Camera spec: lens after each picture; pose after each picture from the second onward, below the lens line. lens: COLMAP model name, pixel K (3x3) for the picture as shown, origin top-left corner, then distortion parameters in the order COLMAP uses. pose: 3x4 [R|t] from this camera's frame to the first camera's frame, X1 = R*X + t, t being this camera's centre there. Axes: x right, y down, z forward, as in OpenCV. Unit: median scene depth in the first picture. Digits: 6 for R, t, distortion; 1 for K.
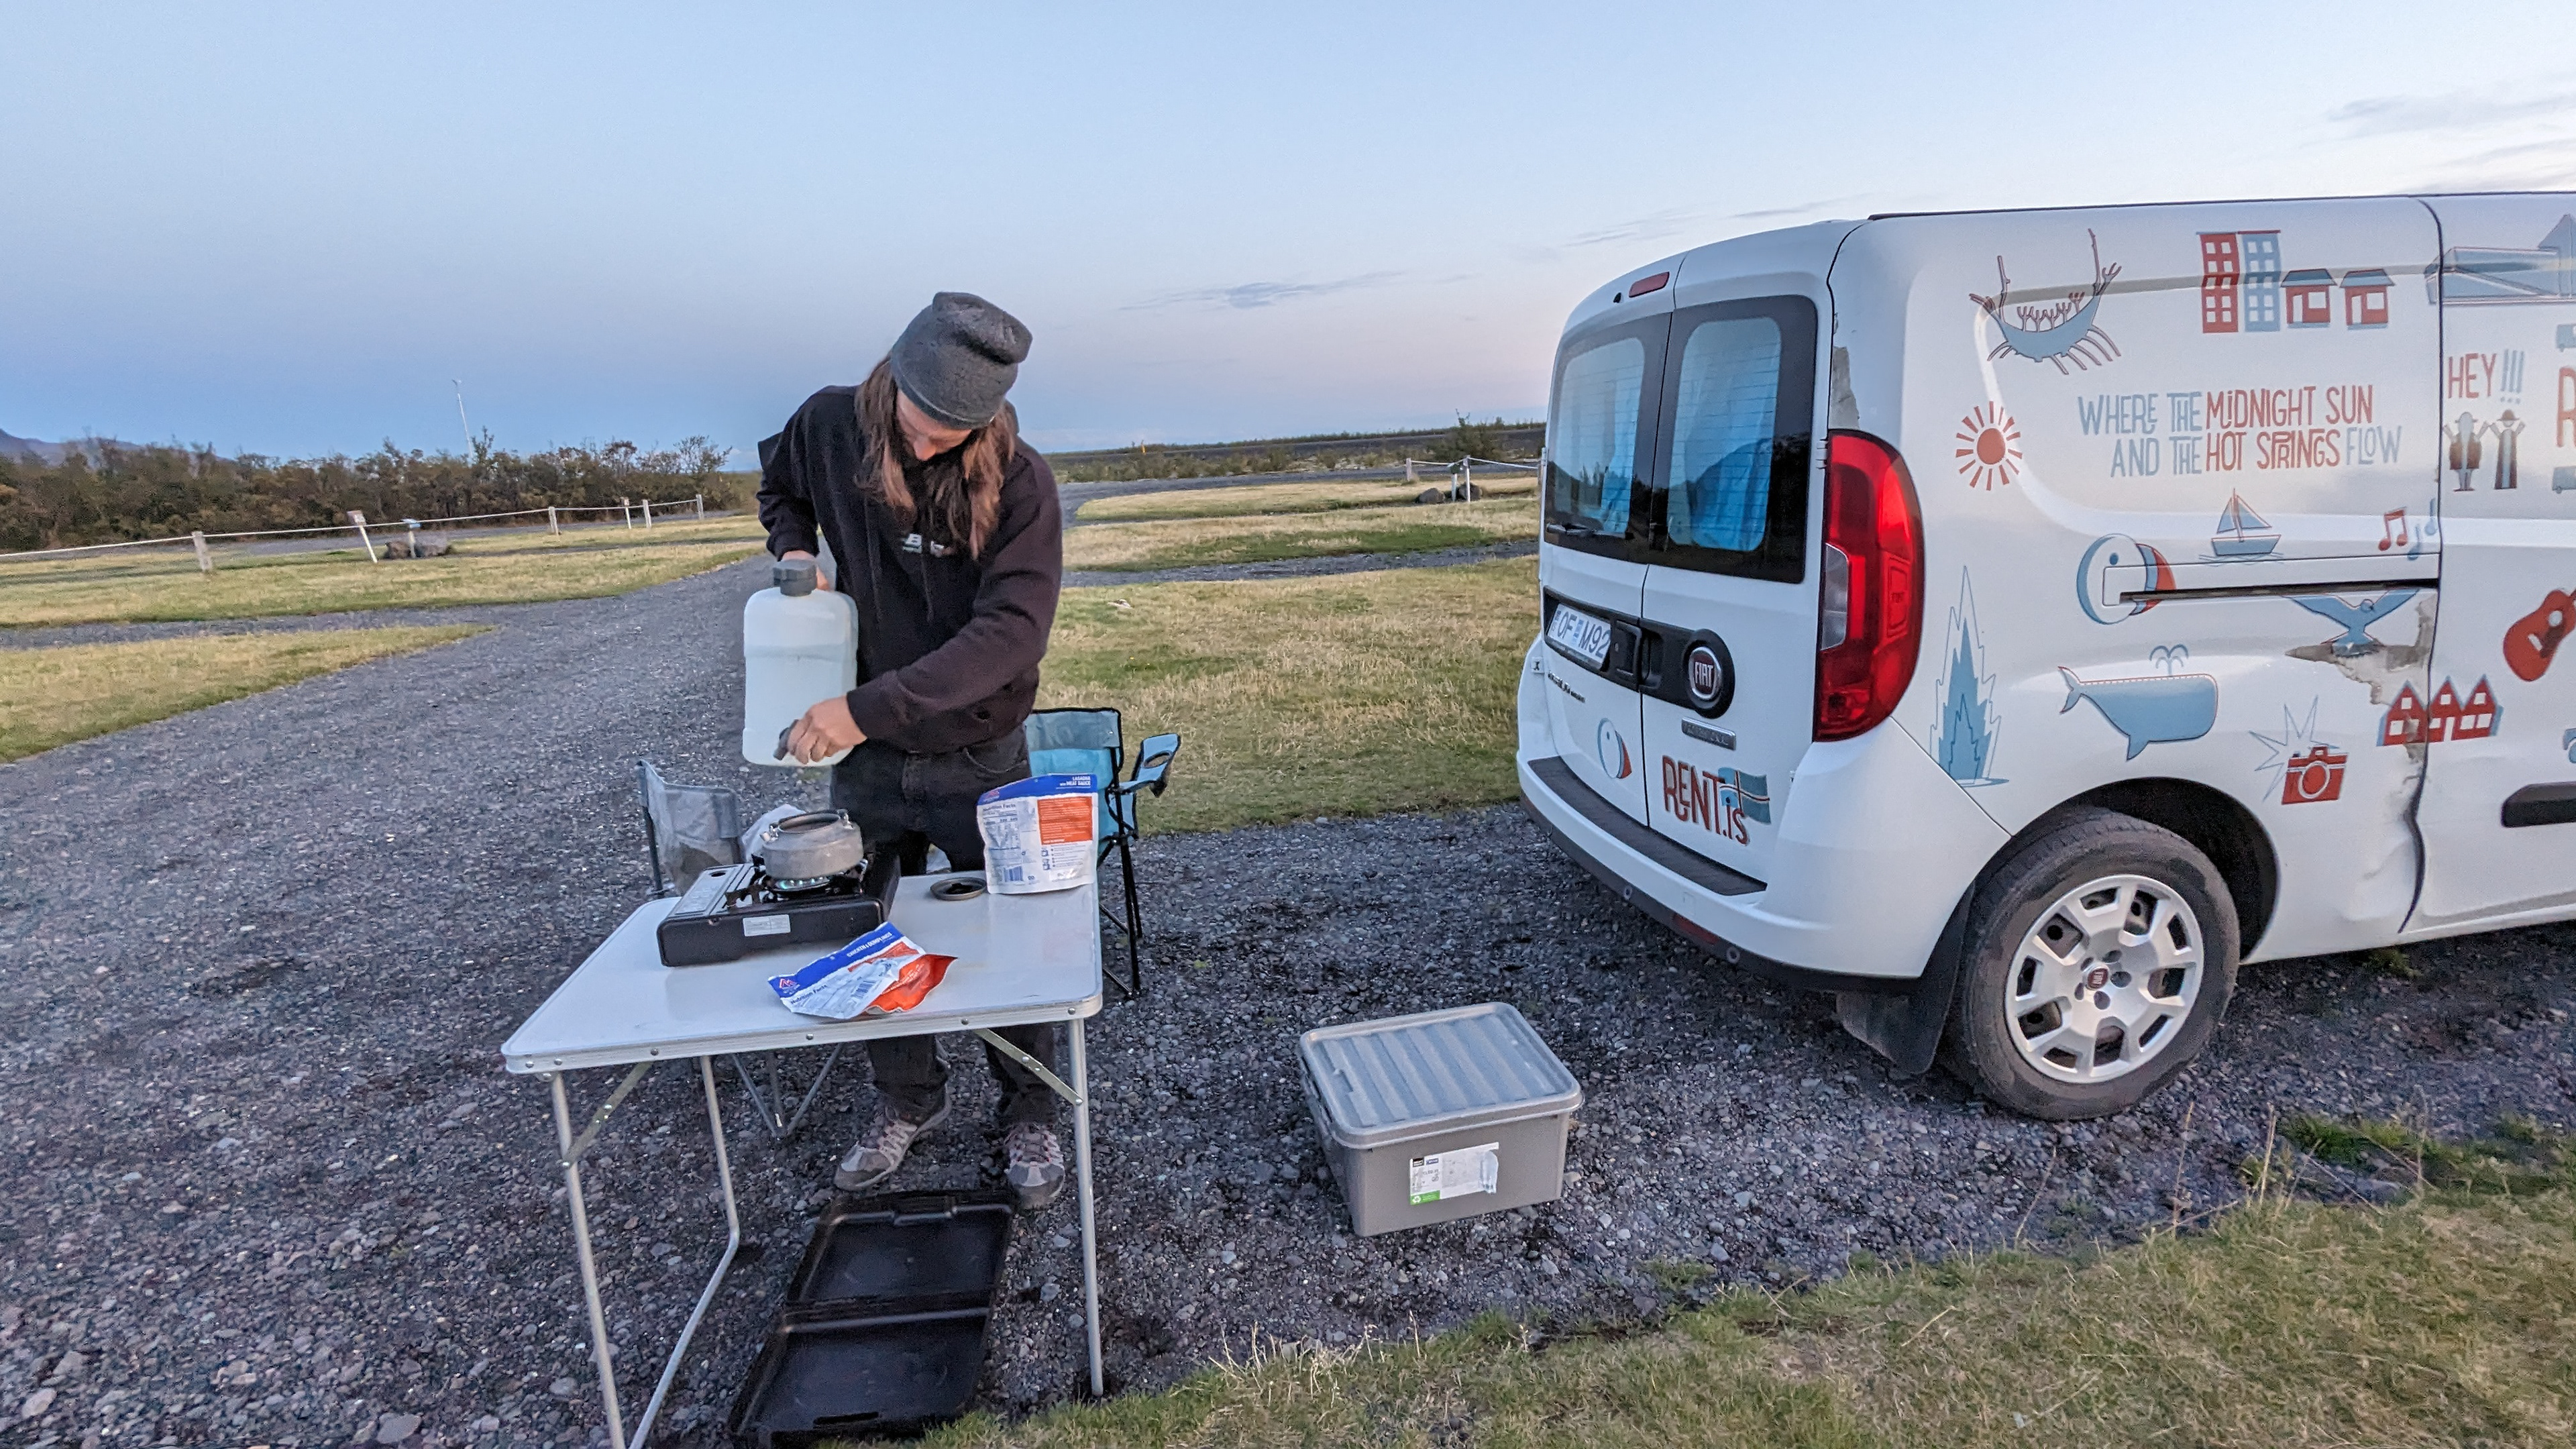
lens RADIAL K [[1226.6, 0, 1262.5], [0, 1226.6, 727.5], [0, 0, 1]] dist [-0.000449, 0.000085]
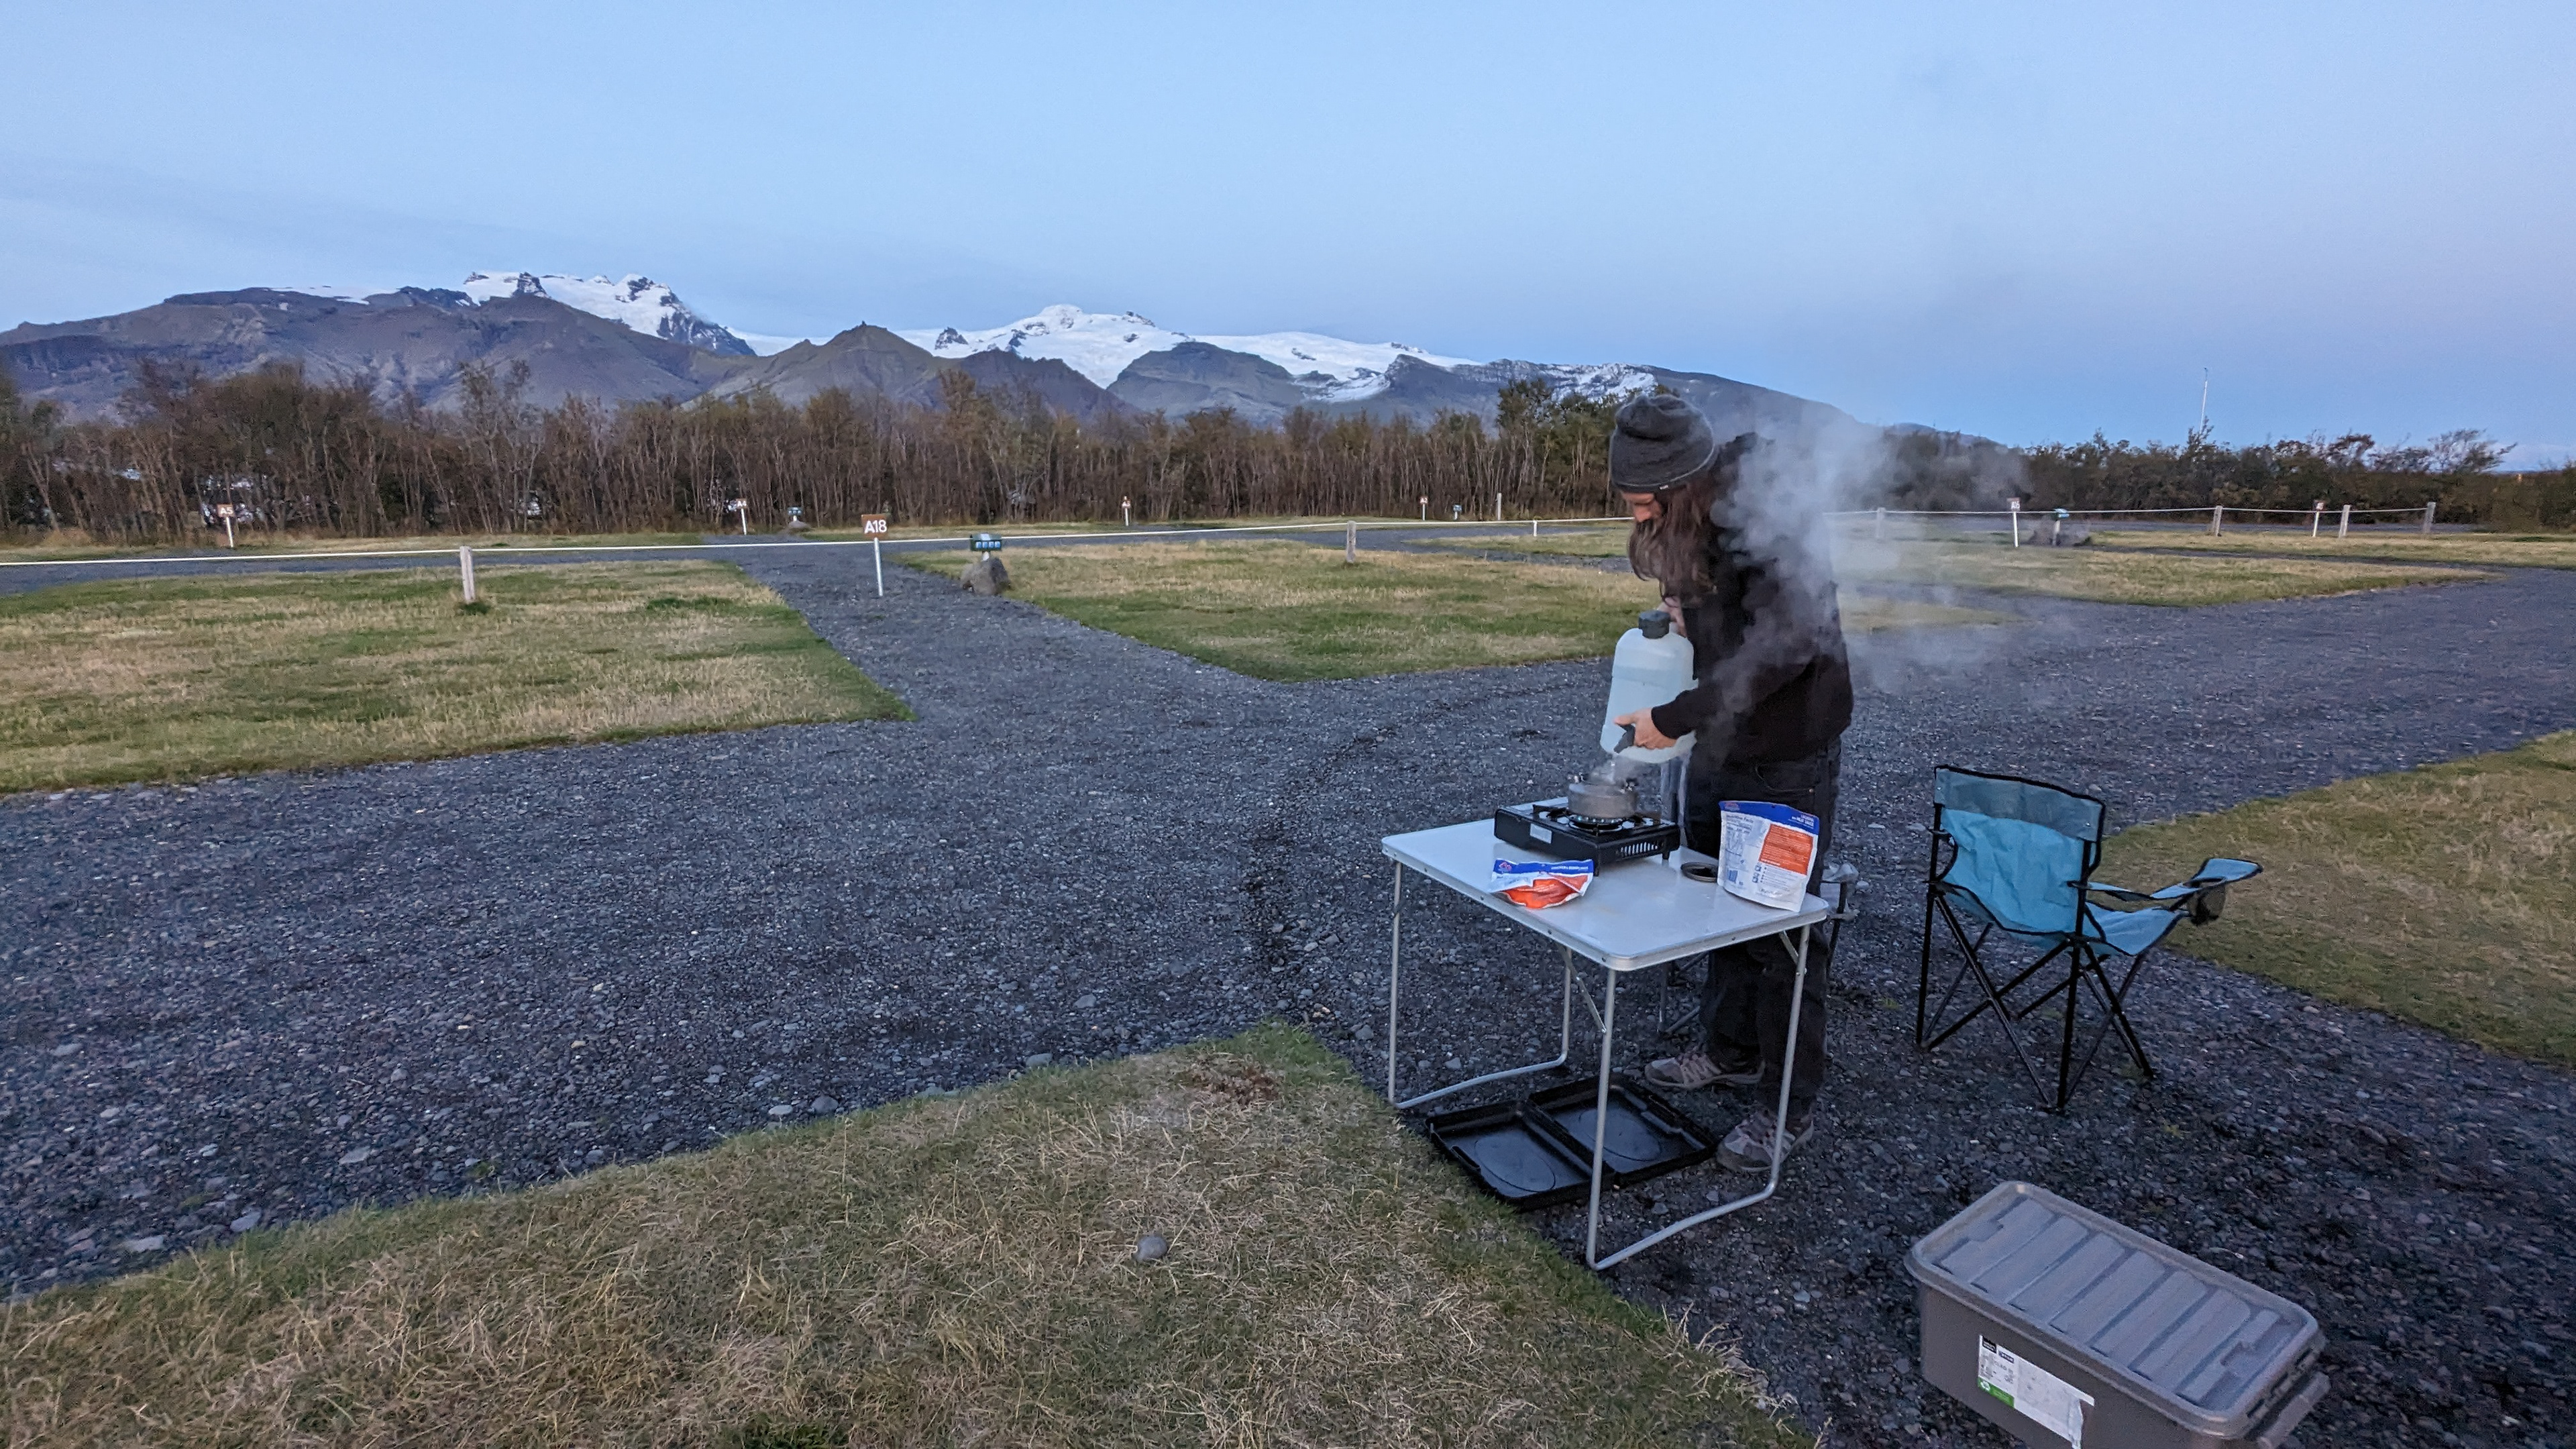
lens RADIAL K [[1226.6, 0, 1262.5], [0, 1226.6, 727.5], [0, 0, 1]] dist [-0.000449, 0.000085]
pose [[0.313084, 0.233014, -0.920697, 0.583310], [-0.217928, 0.961194, 0.169156, -0.098202], [0.924384, 0.147686, 0.351715, 0.110614]]
